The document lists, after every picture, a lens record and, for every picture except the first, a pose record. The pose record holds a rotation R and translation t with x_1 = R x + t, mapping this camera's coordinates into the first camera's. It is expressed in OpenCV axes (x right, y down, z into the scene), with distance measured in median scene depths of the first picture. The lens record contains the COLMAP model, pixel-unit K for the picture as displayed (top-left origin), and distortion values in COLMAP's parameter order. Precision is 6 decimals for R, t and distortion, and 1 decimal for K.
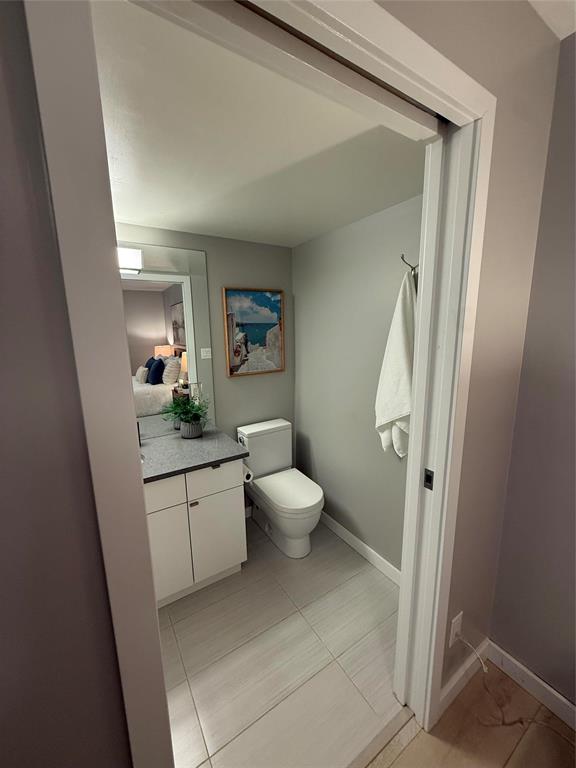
lens RADIAL K [[304.4, 0, 288.9], [0, 304.4, 385.9], [0, 0, 1]] dist [-0.000353, -0.000402]
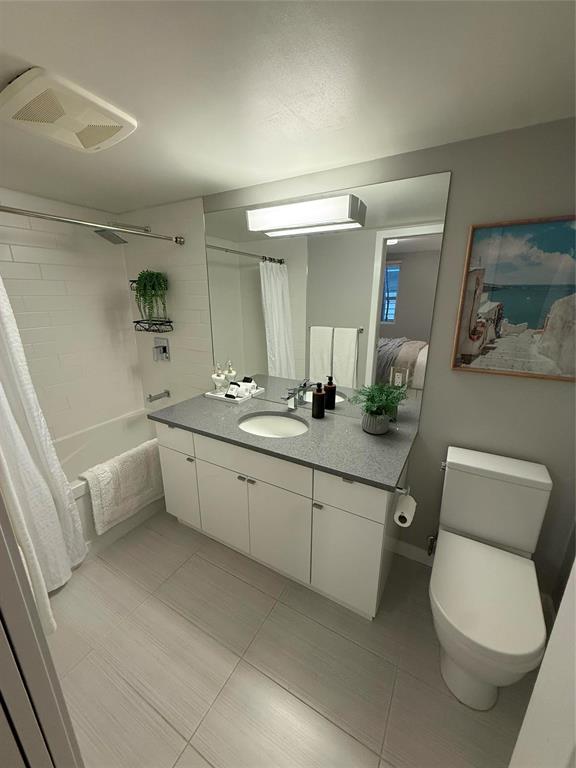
lens RADIAL K [[304.4, 0, 284.7], [0, 304.4, 381.8], [0, 0, 1]] dist [-0.000353, -0.000402]
pose [[0.452715, 0.262935, -0.852006, 0.207051], [-0.162966, 0.963837, 0.210855, -0.082812], [0.876636, 0.043391, 0.479193, 0.364349]]
